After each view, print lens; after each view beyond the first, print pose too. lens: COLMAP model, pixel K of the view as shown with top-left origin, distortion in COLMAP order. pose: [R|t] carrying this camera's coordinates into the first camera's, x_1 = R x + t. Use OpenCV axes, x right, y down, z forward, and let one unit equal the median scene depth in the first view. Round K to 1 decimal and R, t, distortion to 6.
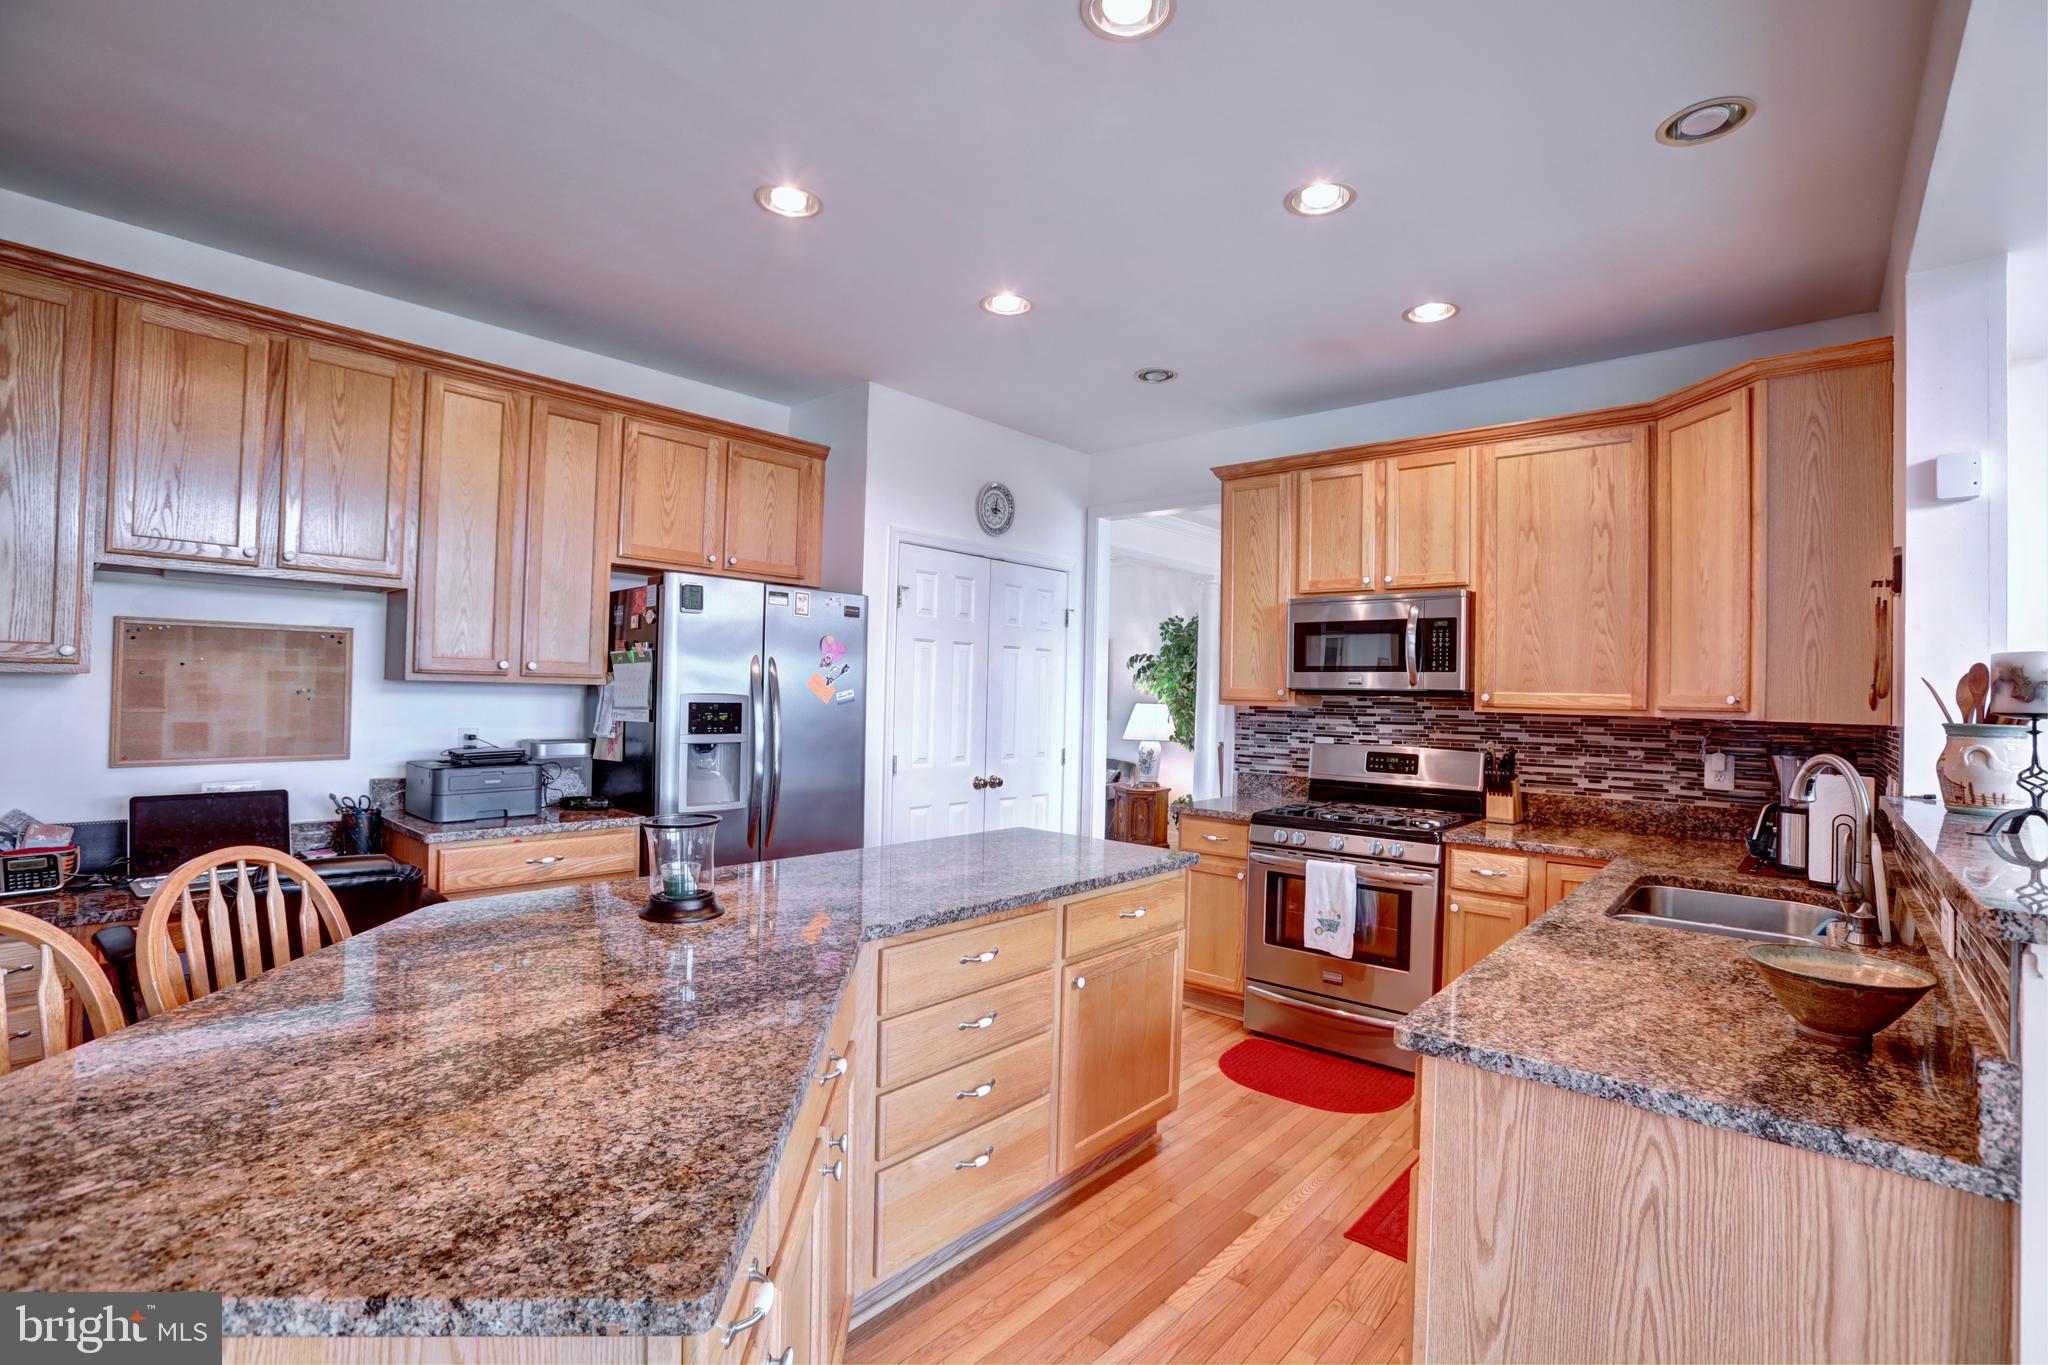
lens RADIAL K [[926.7, 0, 1024.1], [0, 926.7, 676.4], [0, 0, 1]] dist [-0.074846, 0.024813]
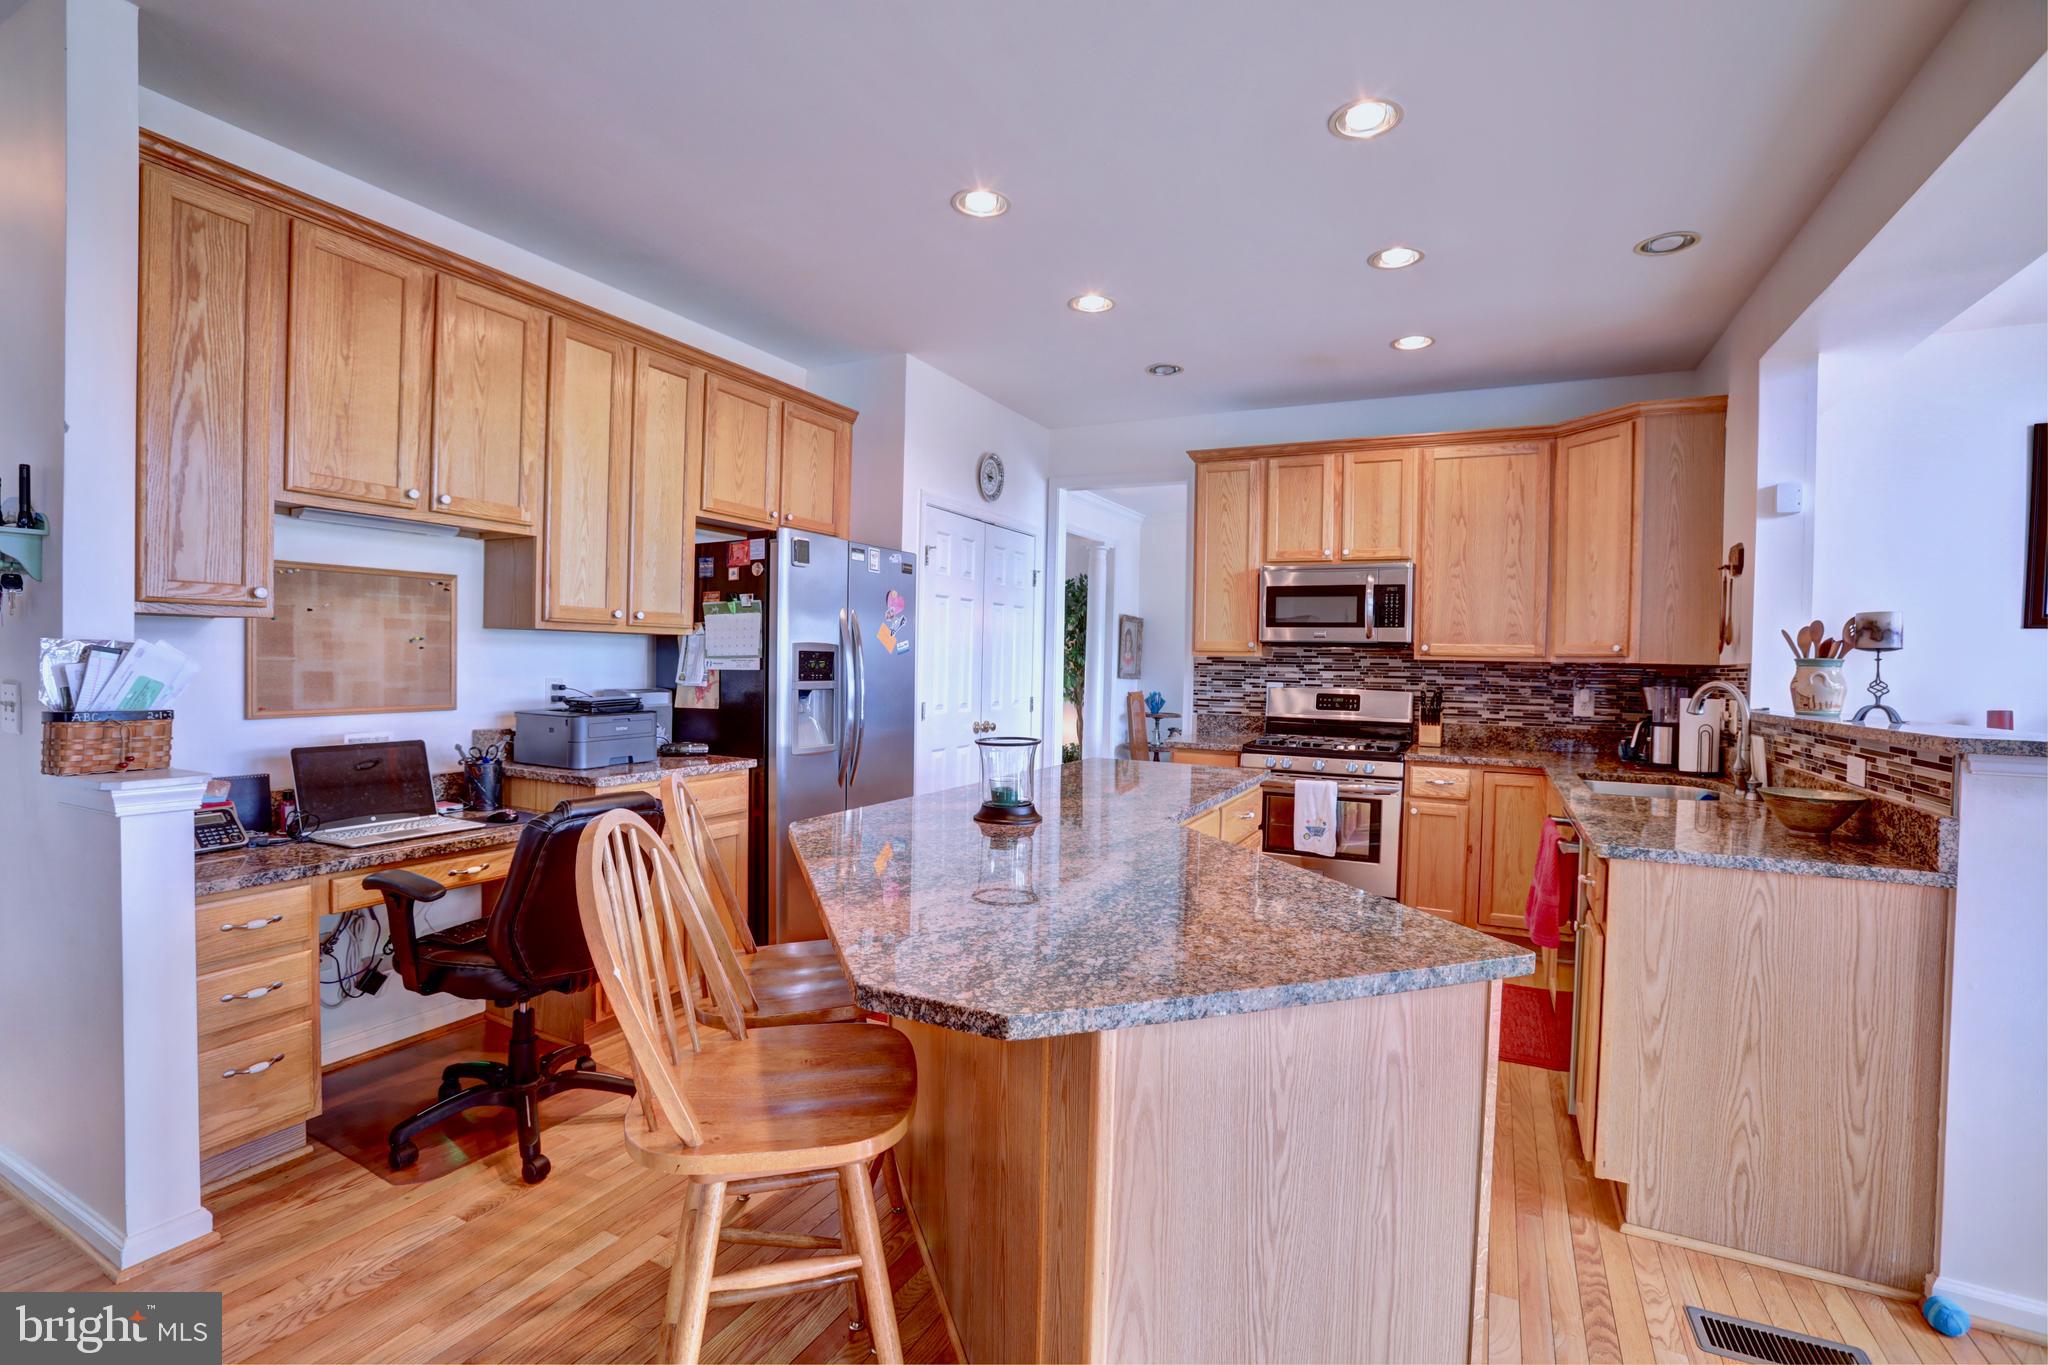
lens RADIAL K [[926.7, 0, 1024.1], [0, 926.7, 676.4], [0, 0, 1]] dist [-0.074846, 0.024813]
pose [[0.967187, -0.007435, 0.253957, -0.386075], [-0.002898, 0.999184, 0.040289, 0.014029], [-0.254050, -0.039703, 0.966376, -0.102063]]
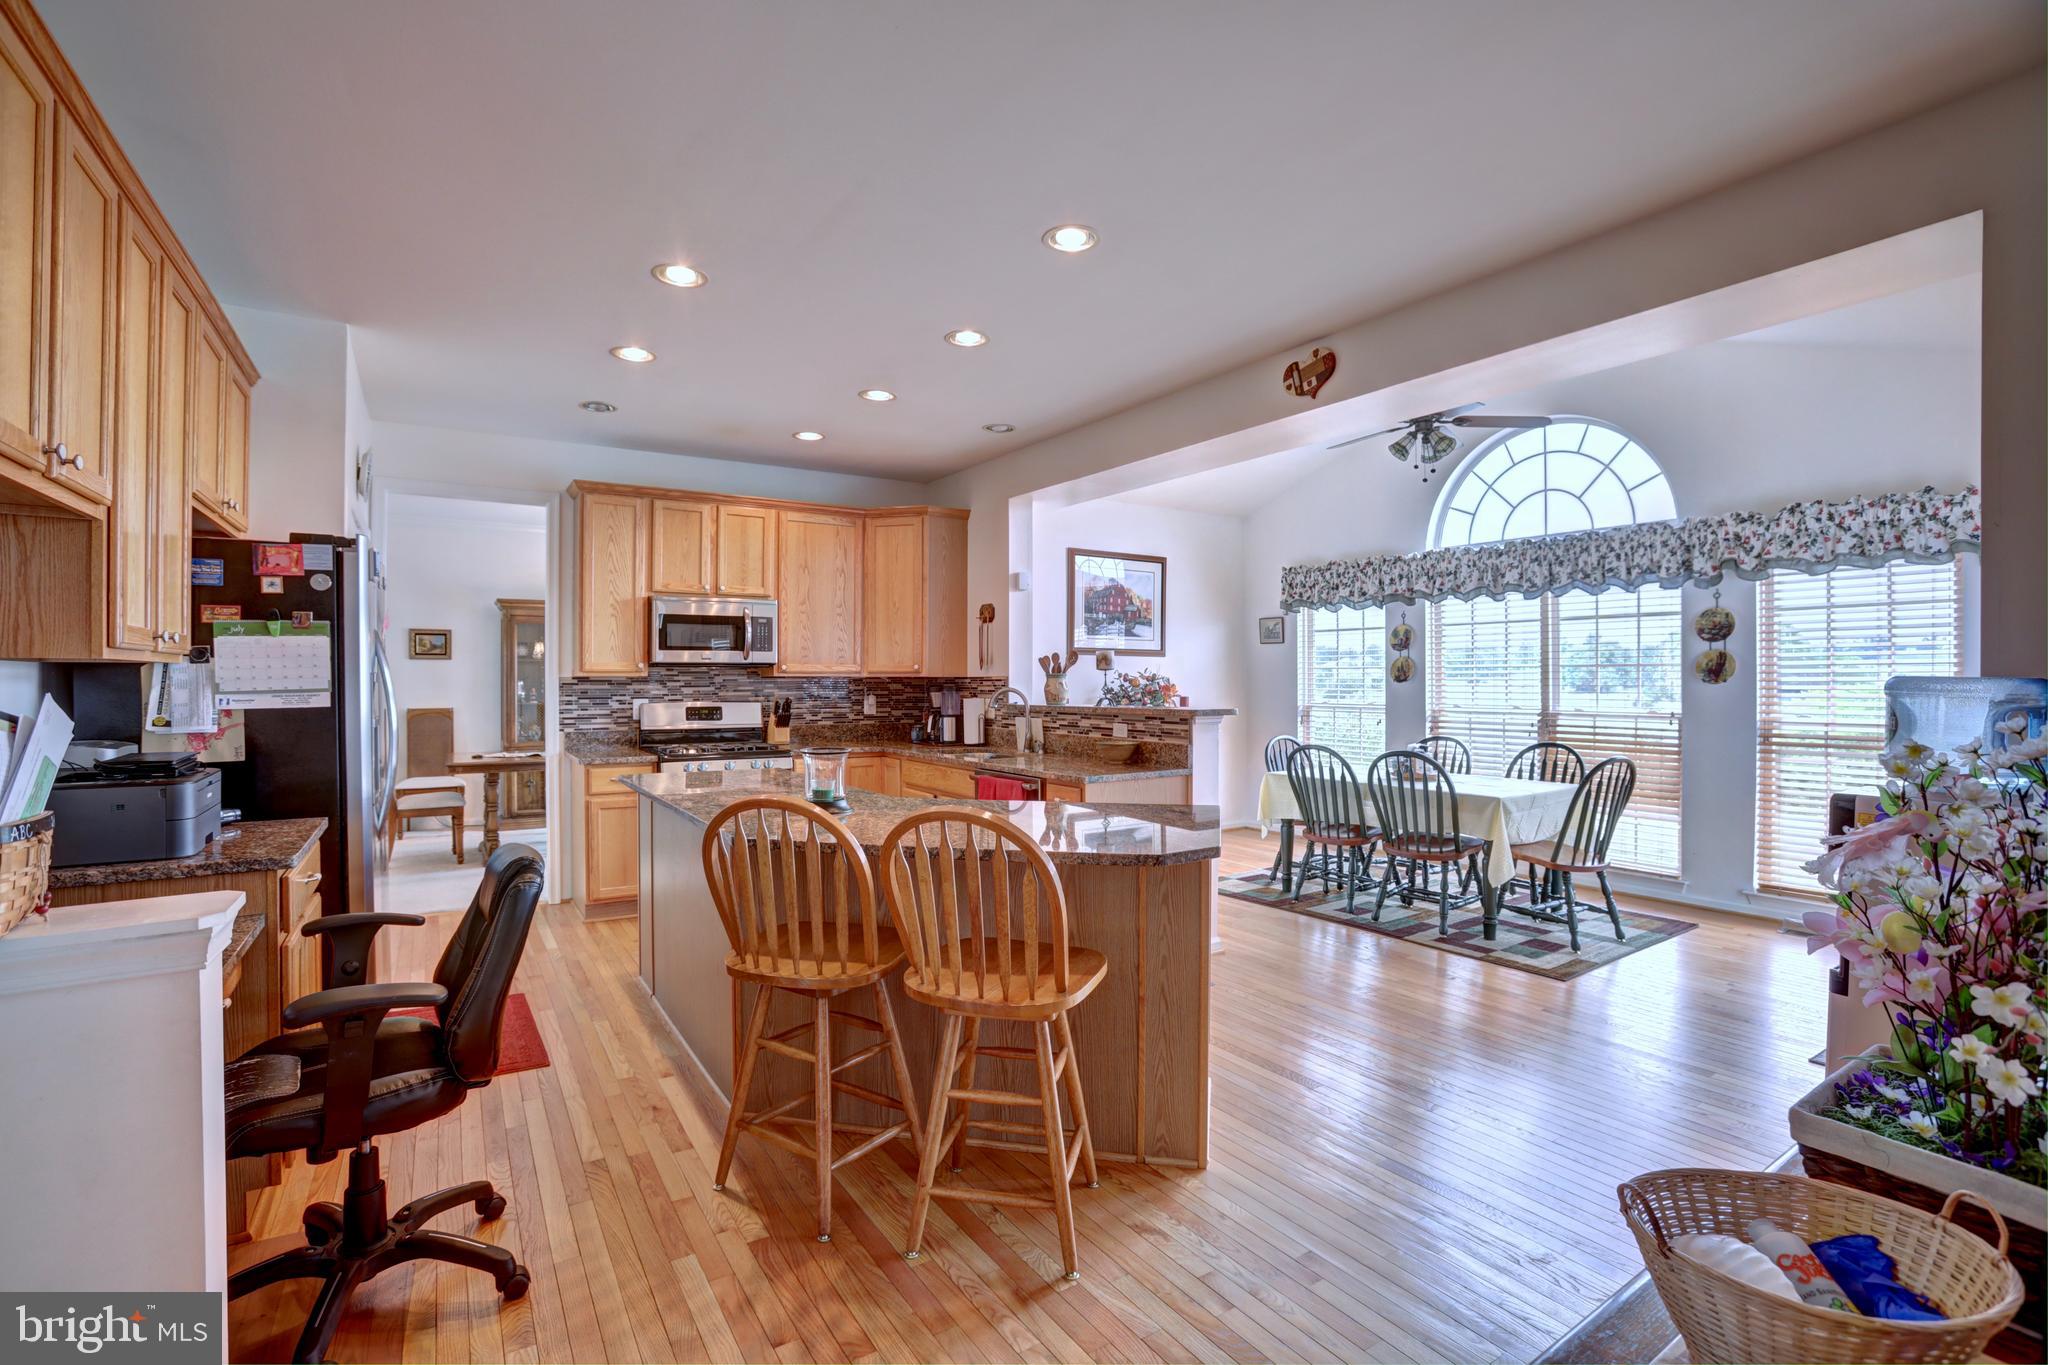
lens RADIAL K [[926.7, 0, 1024.1], [0, 926.7, 676.4], [0, 0, 1]] dist [-0.074846, 0.024813]
pose [[0.266829, -0.020246, 0.963531, -1.041026], [-0.011053, 0.999649, 0.024066, -0.005441], [-0.963681, -0.017072, 0.266512, 0.154742]]
